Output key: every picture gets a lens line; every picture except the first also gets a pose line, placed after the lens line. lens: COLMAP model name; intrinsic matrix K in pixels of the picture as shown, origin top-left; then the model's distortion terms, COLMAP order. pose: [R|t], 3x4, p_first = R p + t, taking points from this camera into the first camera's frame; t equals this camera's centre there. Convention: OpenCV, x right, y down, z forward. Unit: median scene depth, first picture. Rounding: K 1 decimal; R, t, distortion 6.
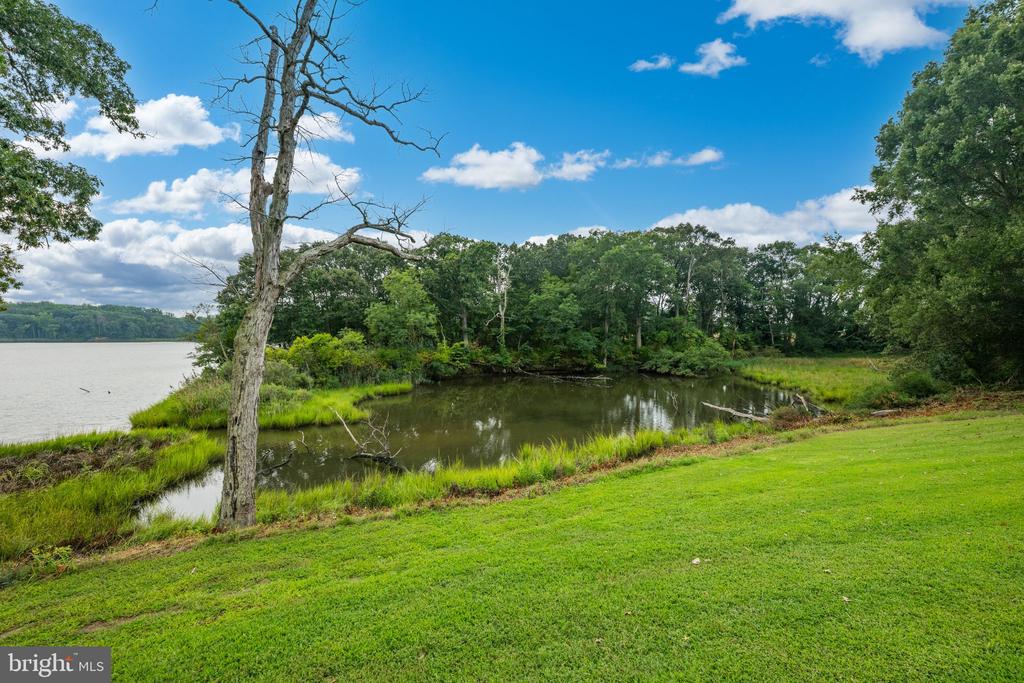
lens RADIAL K [[423.9, 0, 510.4], [0, 423.9, 345.8], [0, 0, 1]] dist [0.000371, 0.000100]
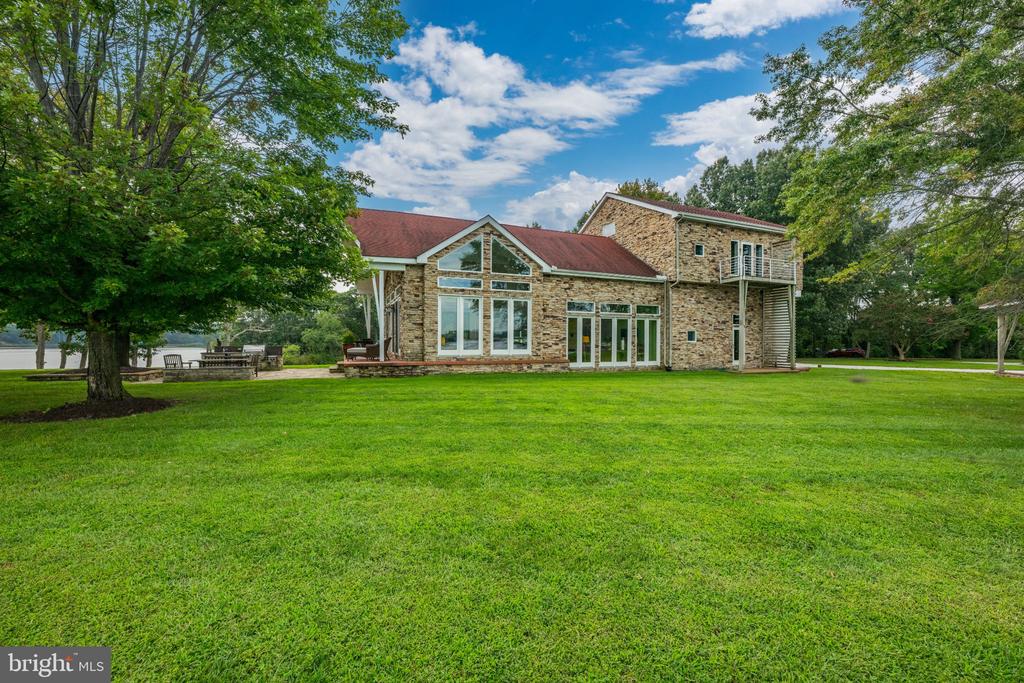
lens RADIAL K [[423.9, 0, 510.4], [0, 423.9, 345.8], [0, 0, 1]] dist [0.000371, 0.000100]
pose [[0.999985, 0.004938, -0.002552, 0.527055], [-0.004981, 0.999847, -0.016758, -0.002868], [0.002469, 0.016770, 0.999856, -0.765444]]
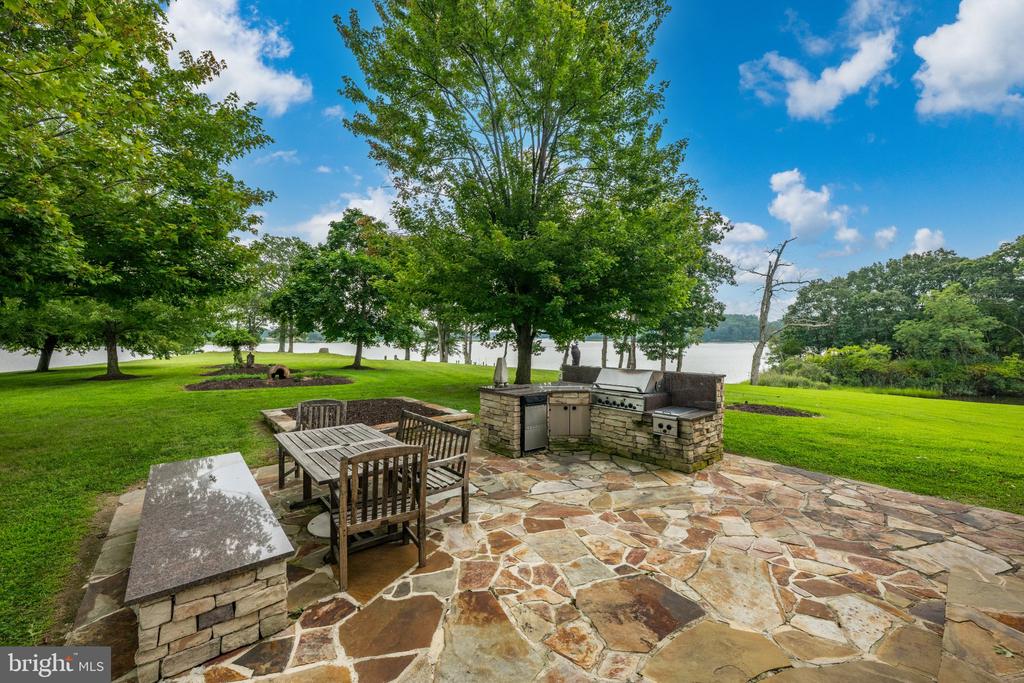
lens RADIAL K [[402.6, 0, 512.0], [0, 402.6, 341.5], [0, 0, 1]] dist [-0.000919, -0.000101]
pose [[0.327801, 0.013728, -0.944647, 0.372396], [-0.025257, 0.999664, 0.005763, -0.020373], [0.944409, 0.021970, 0.328037, -0.397526]]
